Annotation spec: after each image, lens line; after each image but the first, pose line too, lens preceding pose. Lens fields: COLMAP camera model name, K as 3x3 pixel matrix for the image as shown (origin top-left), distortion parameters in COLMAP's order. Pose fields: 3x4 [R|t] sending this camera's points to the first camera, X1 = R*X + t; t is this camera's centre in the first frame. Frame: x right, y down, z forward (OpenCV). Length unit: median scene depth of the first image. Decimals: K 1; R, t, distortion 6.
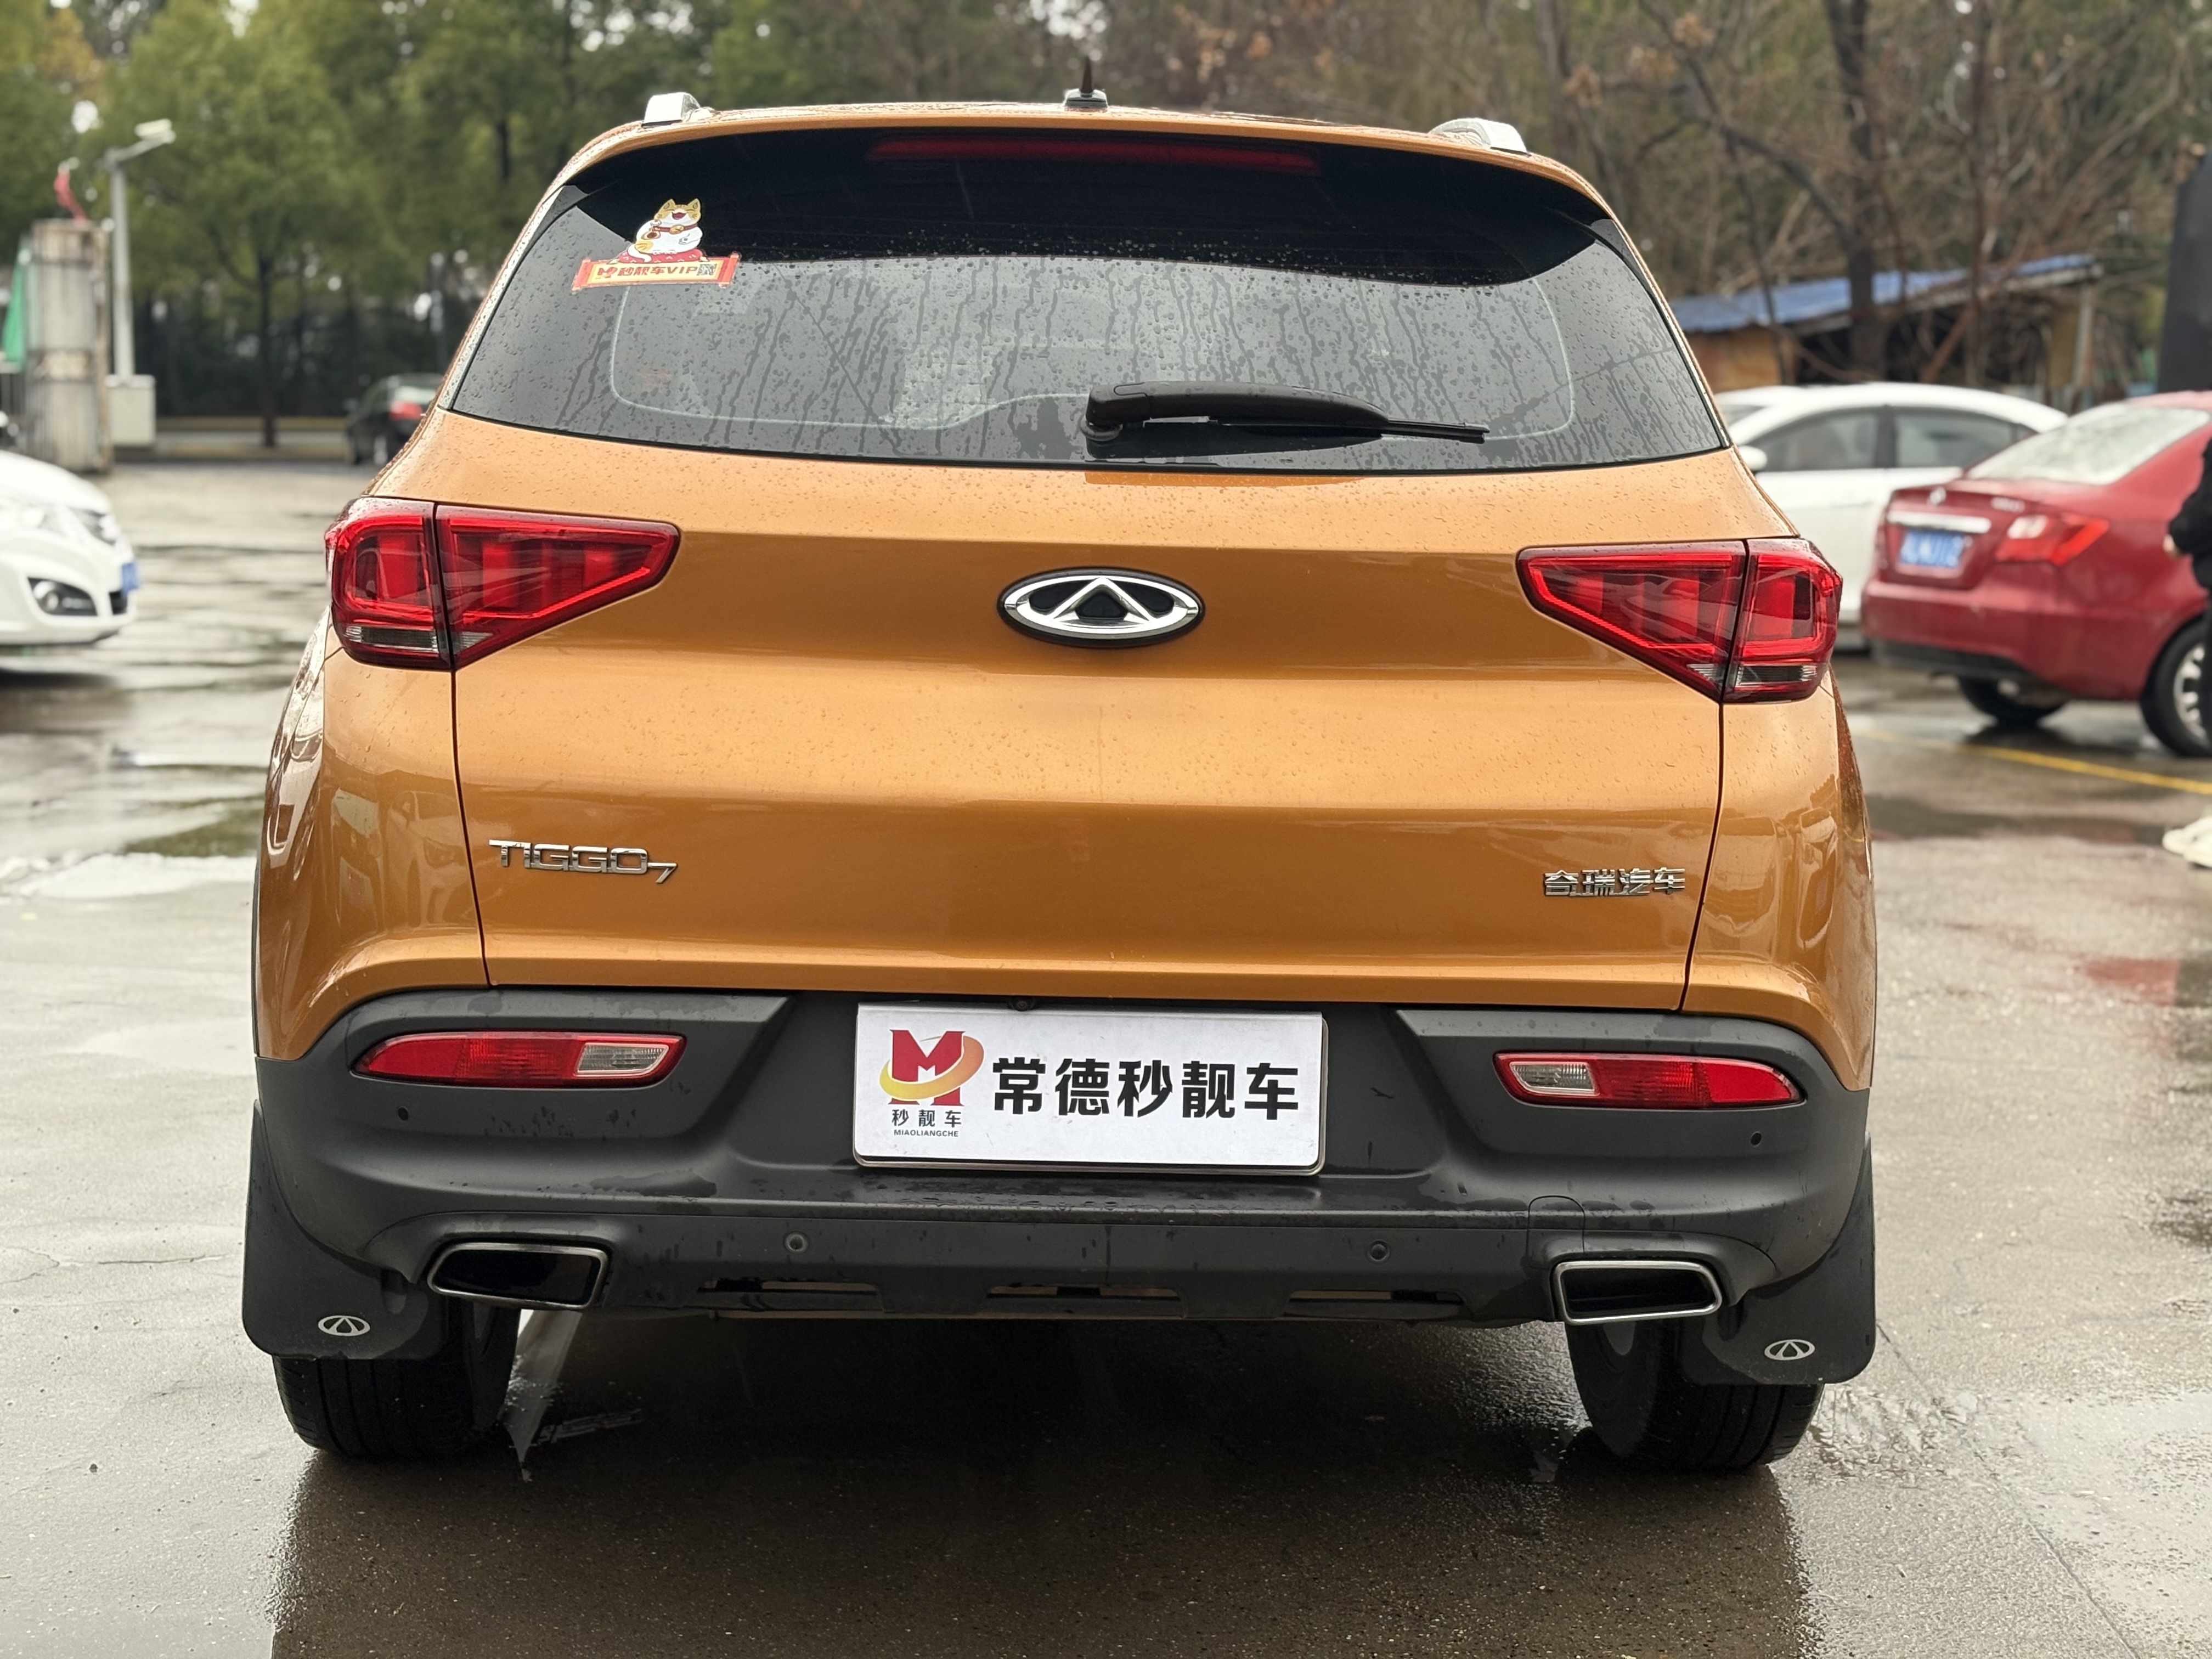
lens RADIAL K [[3351.1, 0, 1106.0], [0, 3351.1, 829.5], [0, 0, 1]] dist [0.204934, -1.068647]
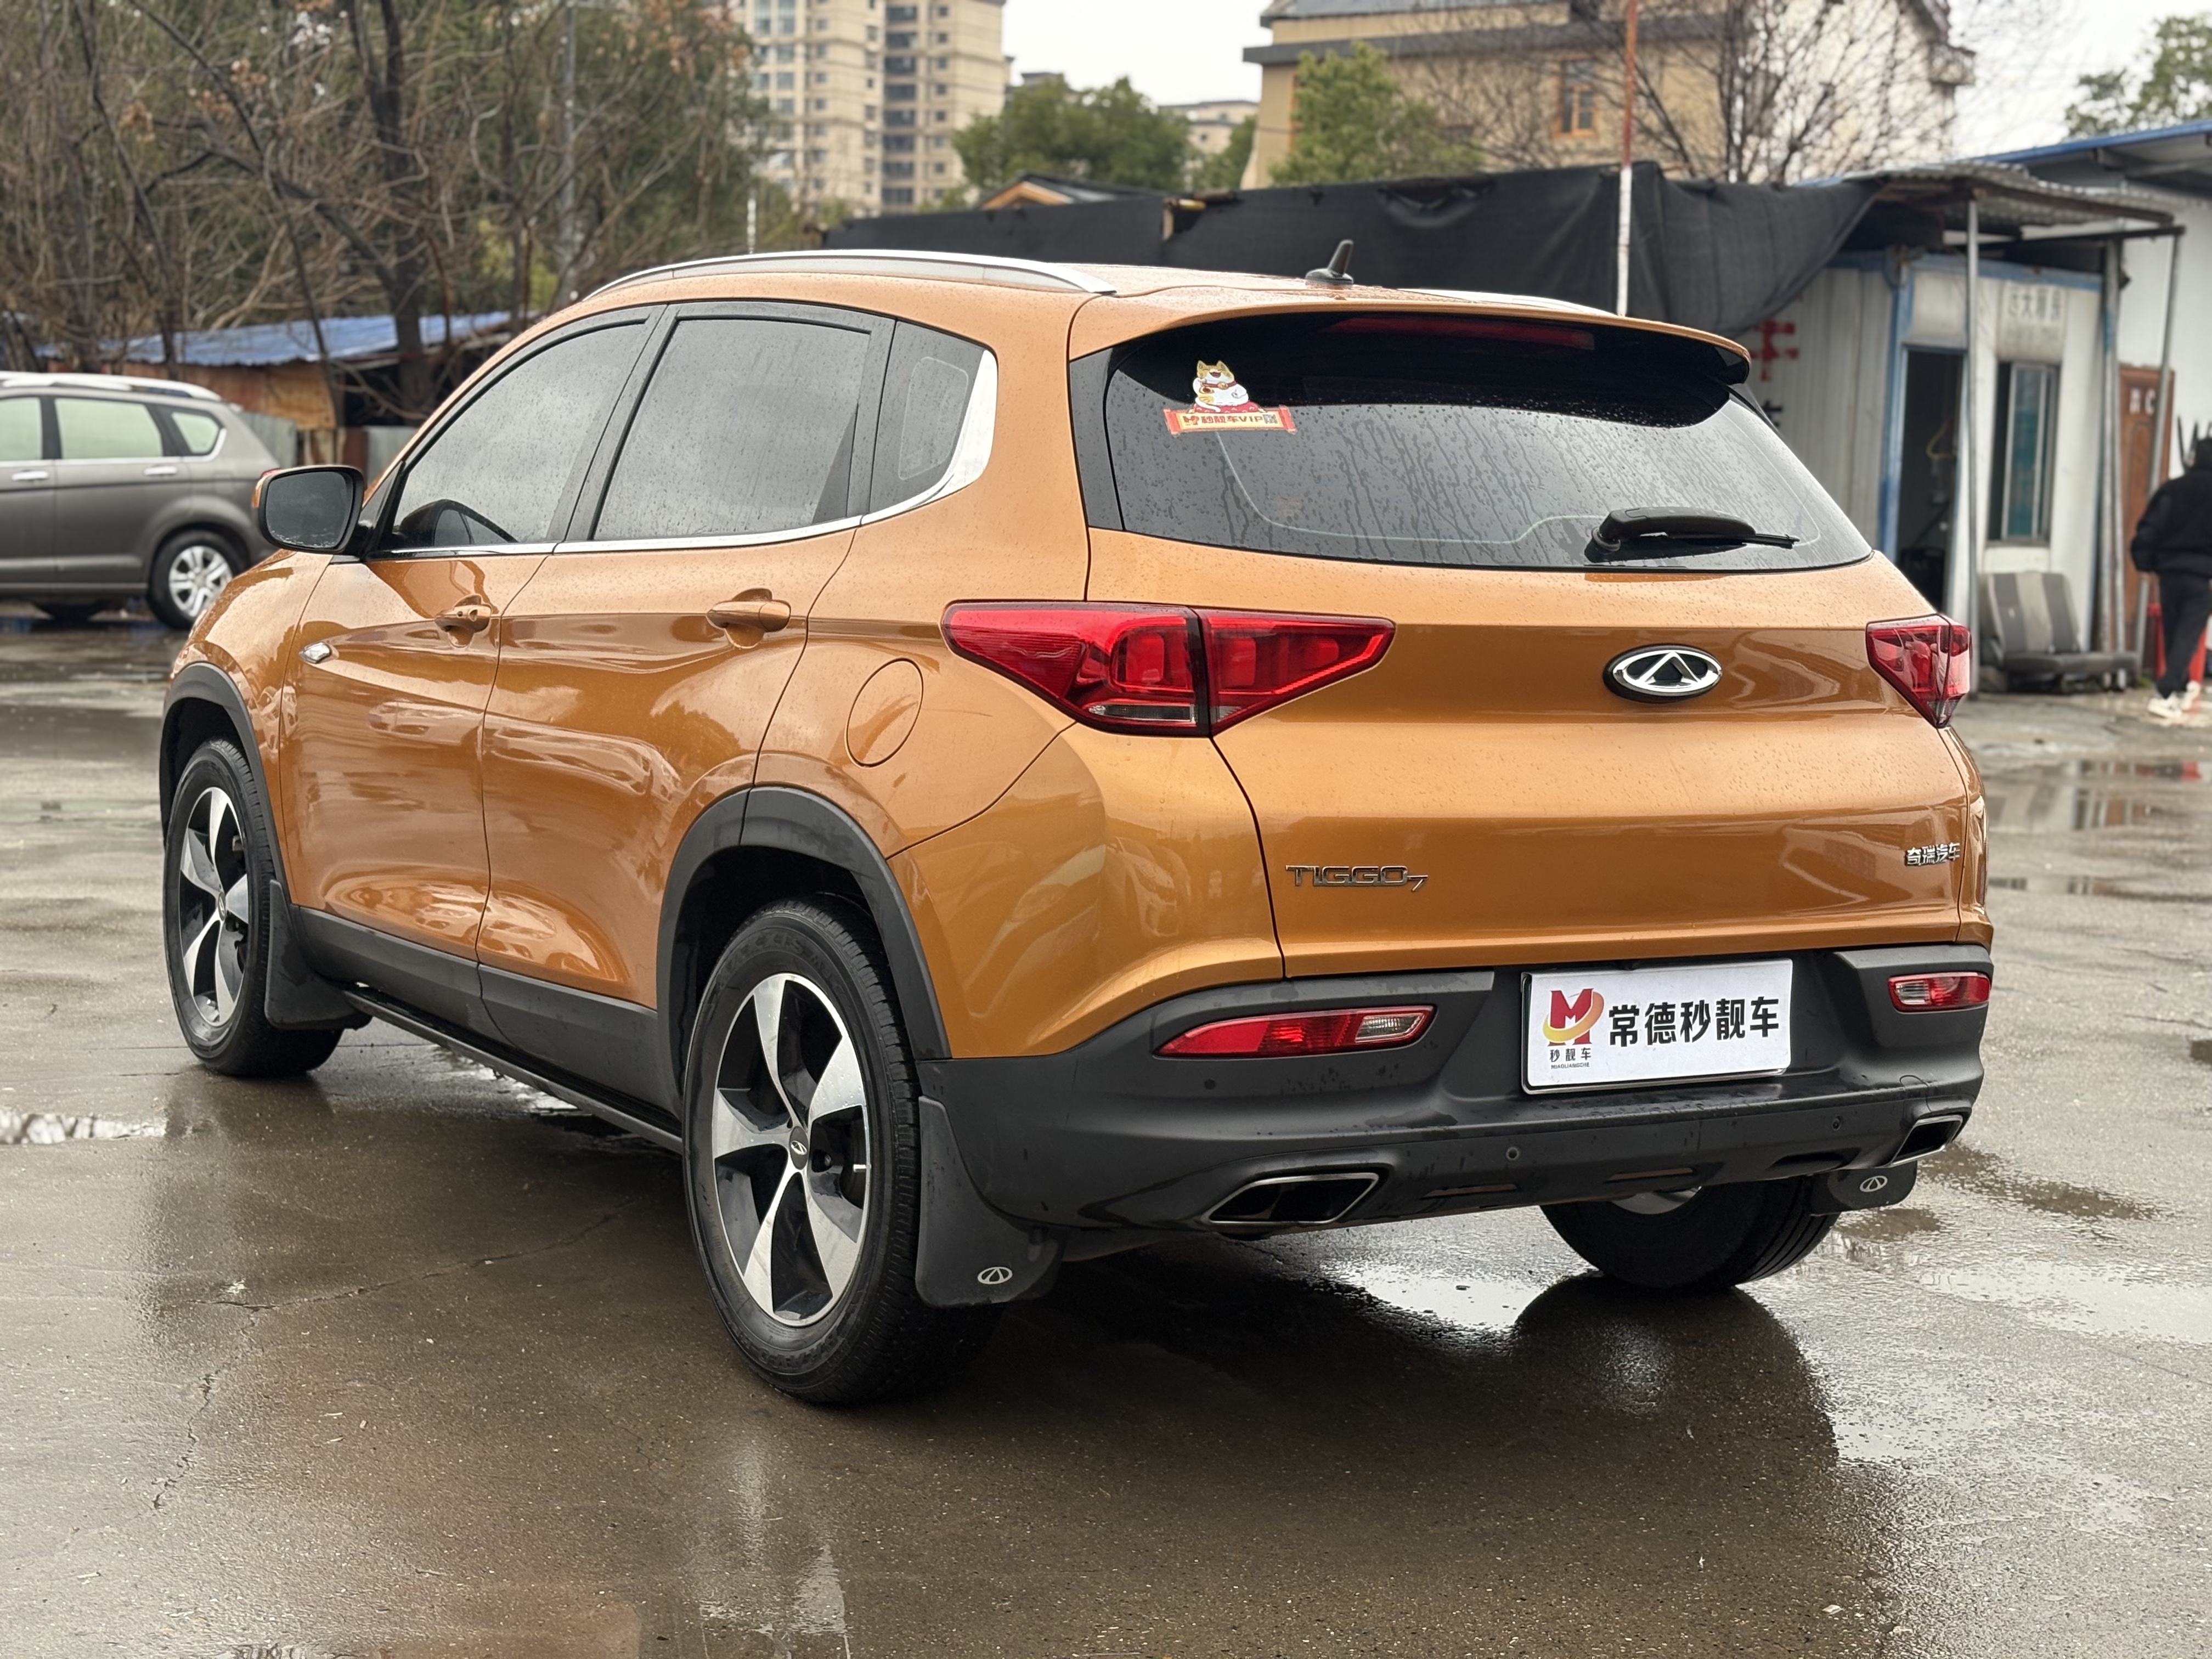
lens RADIAL K [[3351.1, 0, 1106.0], [0, 3351.1, 829.5], [0, 0, 1]] dist [0.204934, -1.068647]
pose [[0.877922, -0.047978, 0.476395, -0.856360], [0.051179, 0.998670, 0.006261, -0.022453], [-0.476061, 0.018885, 0.879209, -0.102883]]
